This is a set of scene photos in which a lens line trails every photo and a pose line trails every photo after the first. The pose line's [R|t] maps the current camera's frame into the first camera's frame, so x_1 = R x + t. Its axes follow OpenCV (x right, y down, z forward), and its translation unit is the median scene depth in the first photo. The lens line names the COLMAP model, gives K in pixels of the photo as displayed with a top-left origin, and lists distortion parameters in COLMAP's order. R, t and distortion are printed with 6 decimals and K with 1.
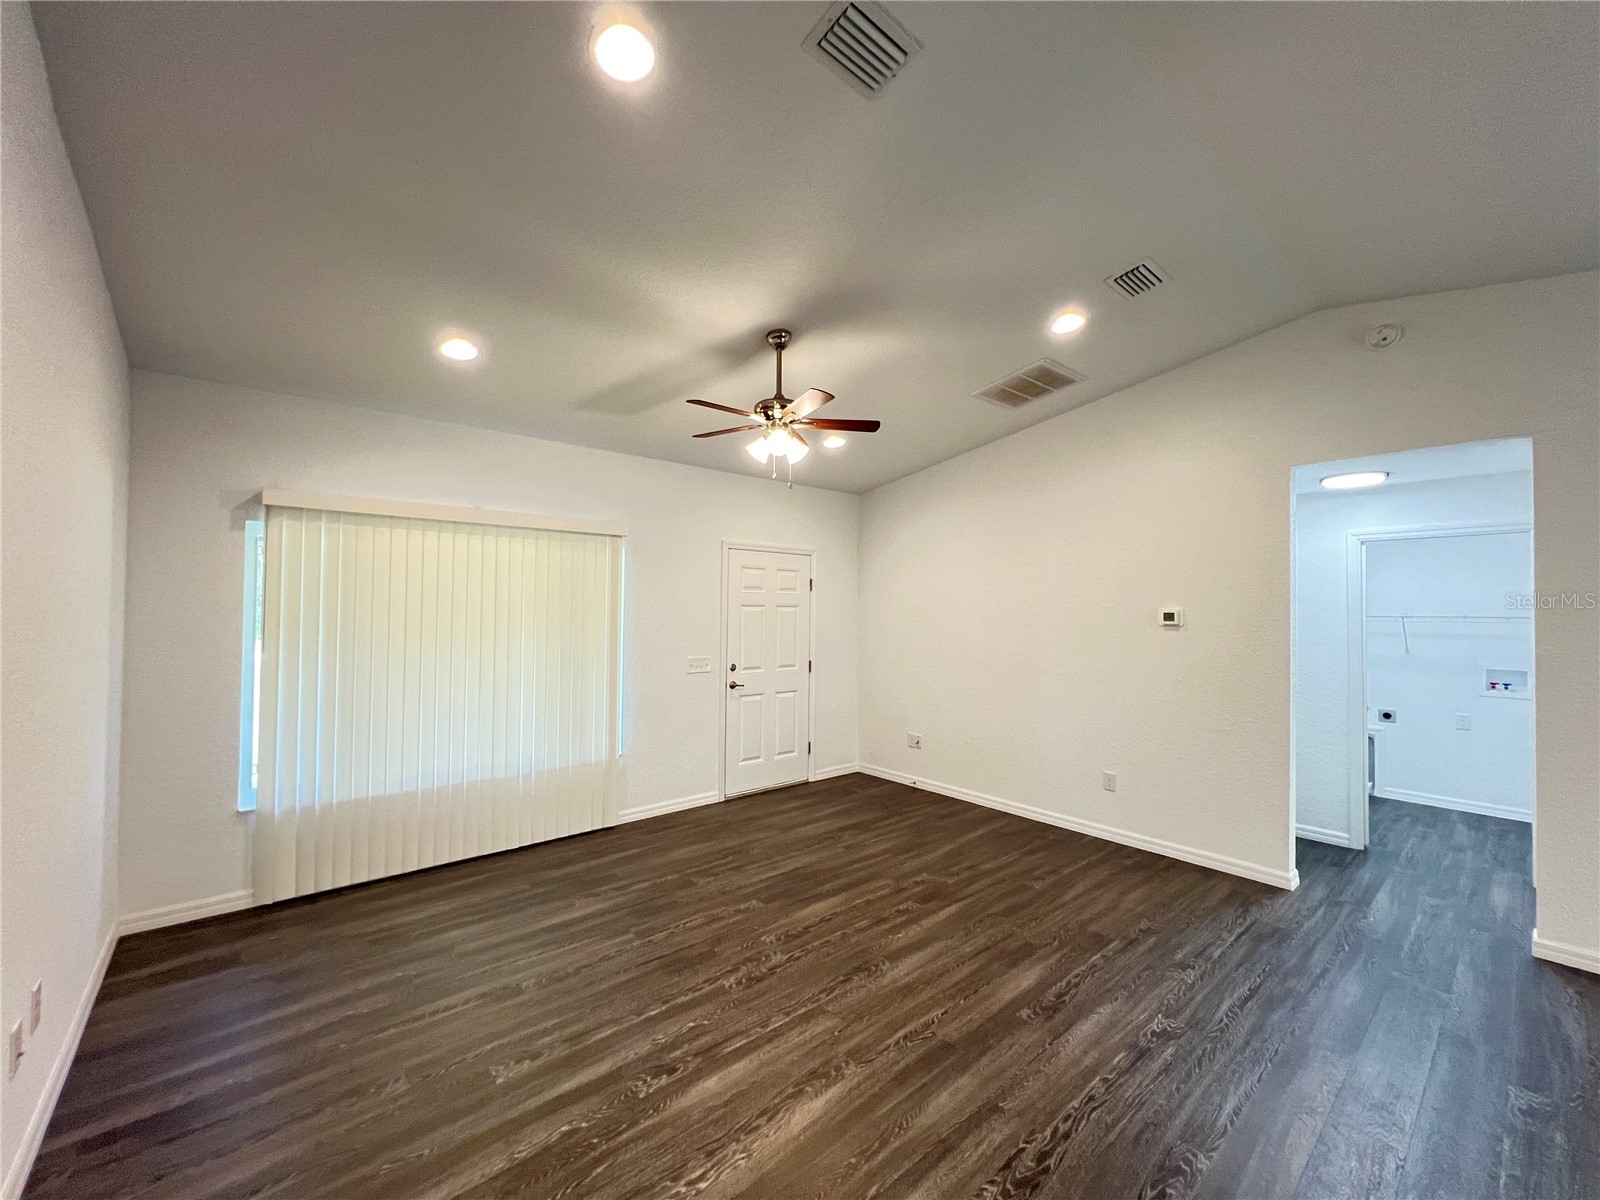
lens RADIAL K [[636.0, 0, 792.0], [0, 636.0, 600.8], [0, 0, 1]] dist [0.001405, -0.000250]
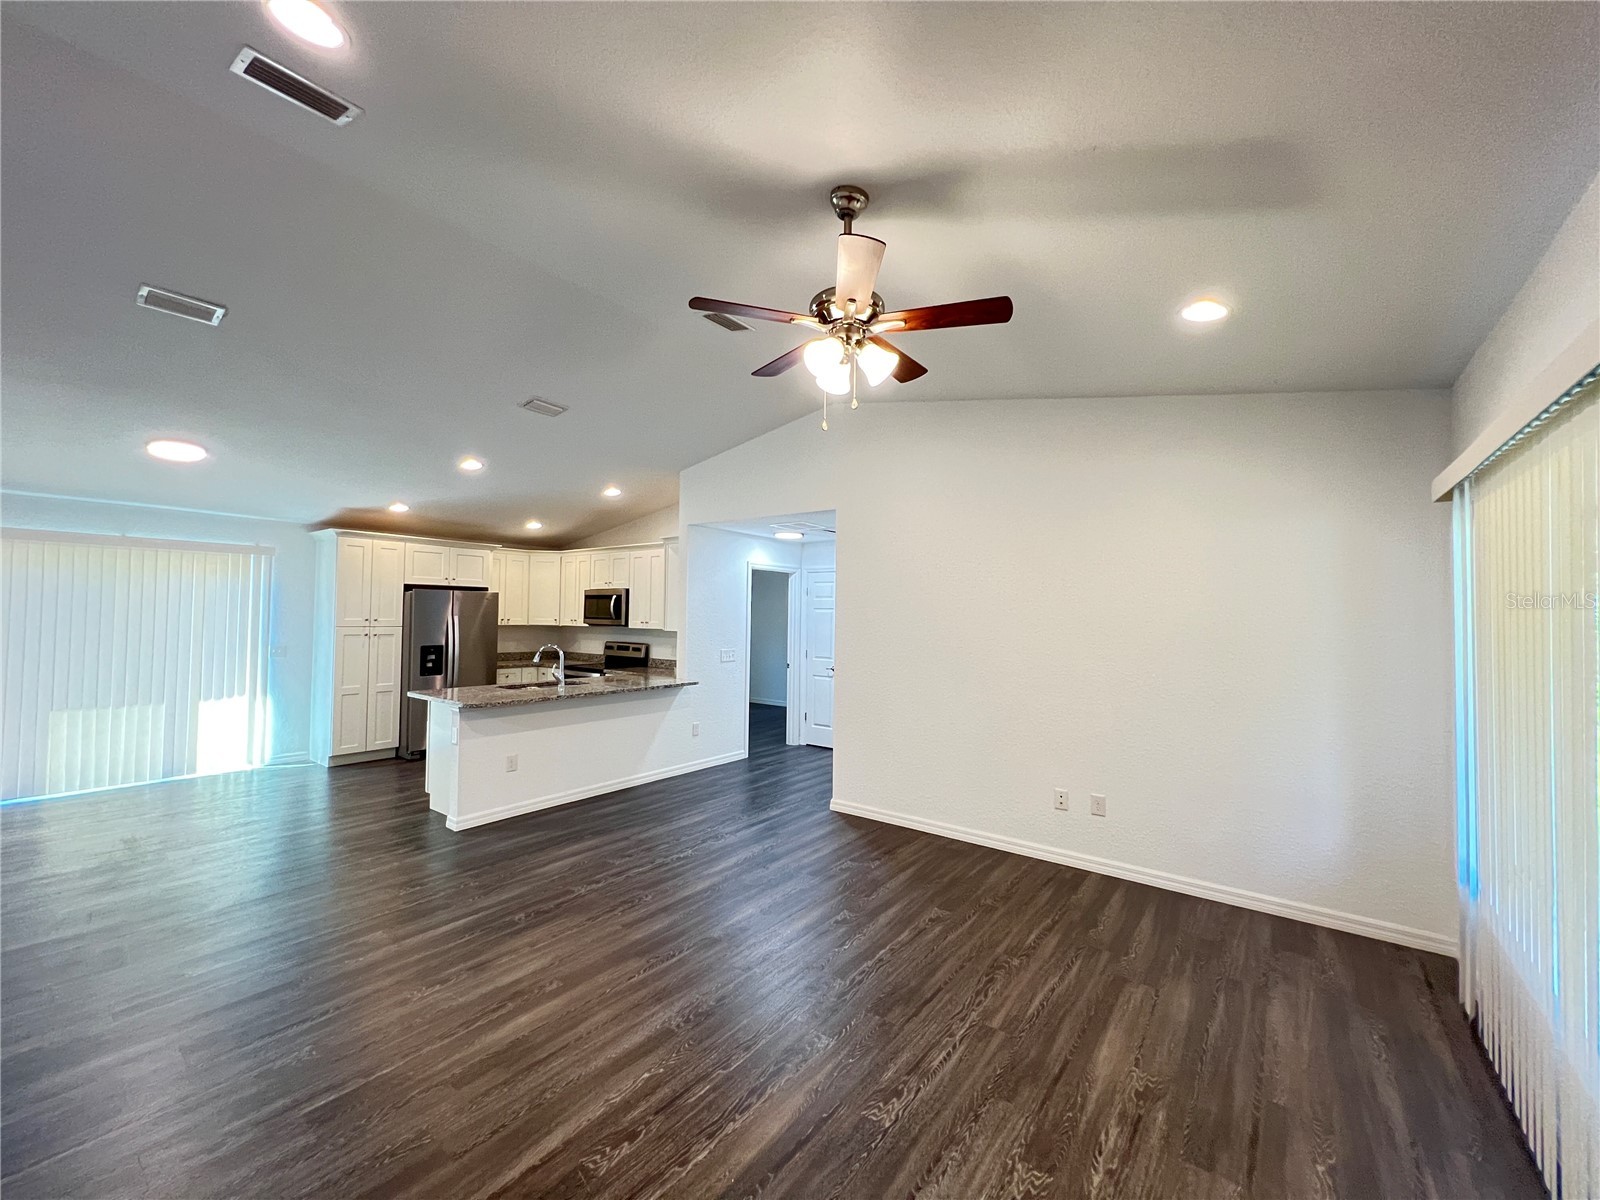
lens RADIAL K [[656.2, 0, 800.1], [0, 656.2, 598.4], [0, 0, 1]] dist [0.001143, 0.000103]
pose [[-0.976326, -0.029856, -0.214235, 0.203038], [-0.021809, 0.998969, -0.039825, 0.033305], [0.215203, -0.034210, -0.975970, 2.040283]]
